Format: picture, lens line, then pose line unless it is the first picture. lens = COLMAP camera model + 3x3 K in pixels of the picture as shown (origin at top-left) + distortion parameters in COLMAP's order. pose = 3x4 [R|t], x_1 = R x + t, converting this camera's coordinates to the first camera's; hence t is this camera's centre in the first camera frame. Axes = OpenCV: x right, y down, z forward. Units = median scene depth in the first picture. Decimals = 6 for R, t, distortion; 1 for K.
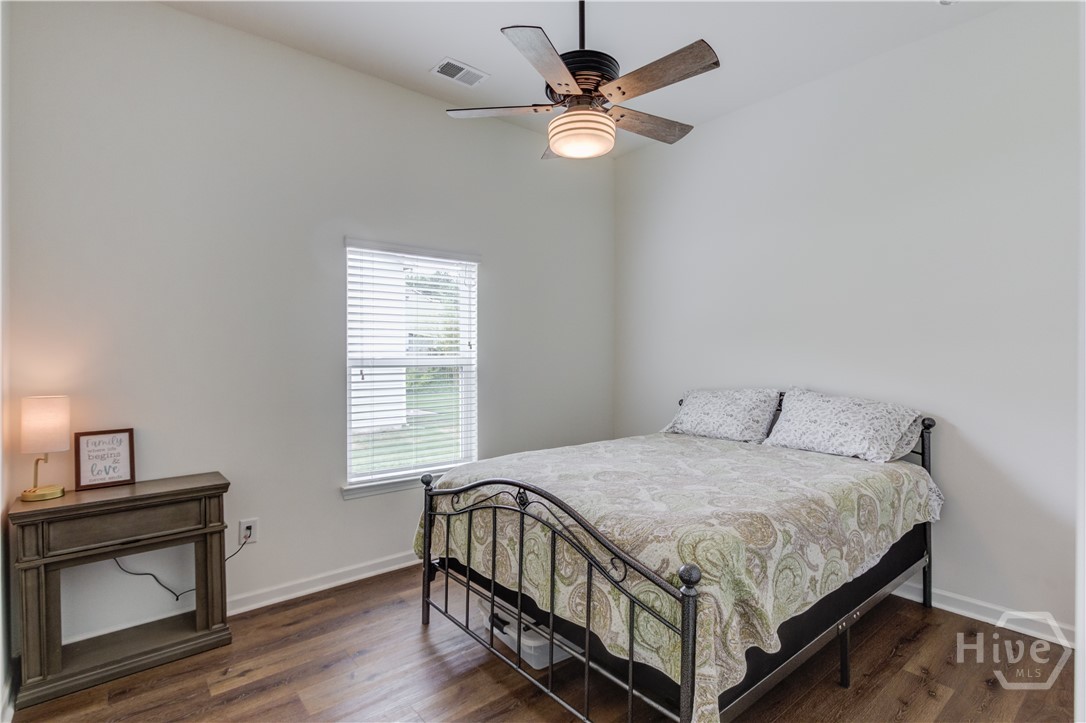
lens RADIAL K [[517.0, 0, 541.4], [0, 517.0, 366.1], [0, 0, 1]] dist [-0.003523, 0.000519]
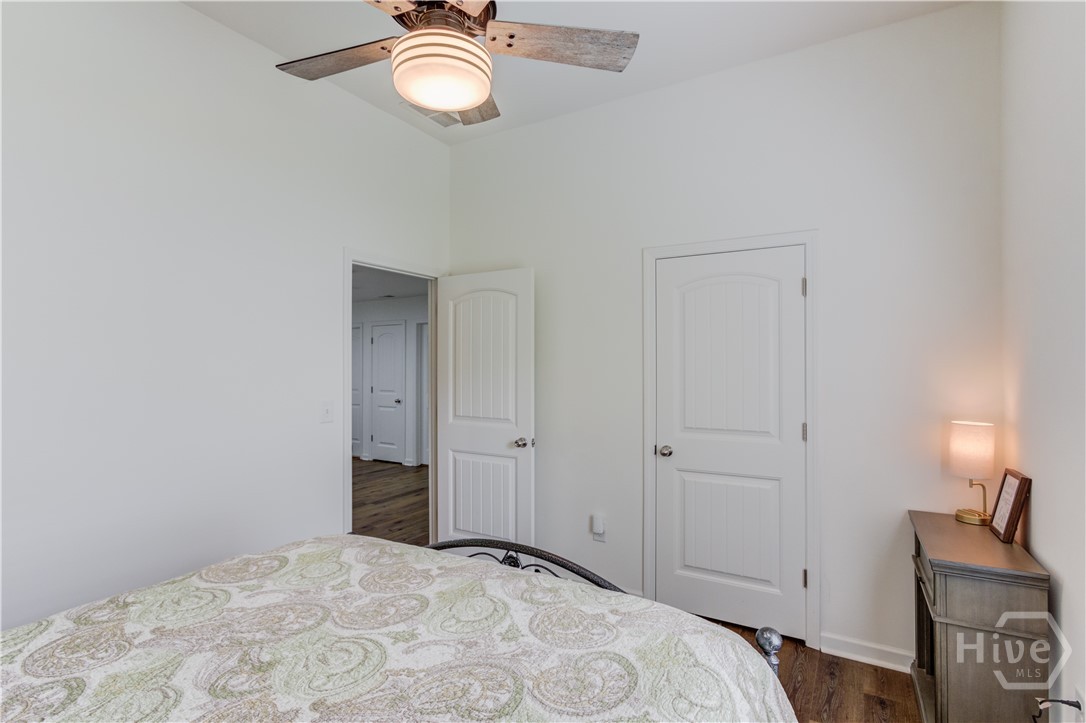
lens RADIAL K [[517.0, 0, 541.4], [0, 517.0, 366.1], [0, 0, 1]] dist [-0.003523, 0.000519]
pose [[-0.938536, 0.003976, -0.345159, 0.187174], [-0.003779, 0.999755, 0.021791, -0.068859], [0.345161, 0.021756, -0.938291, 1.636275]]
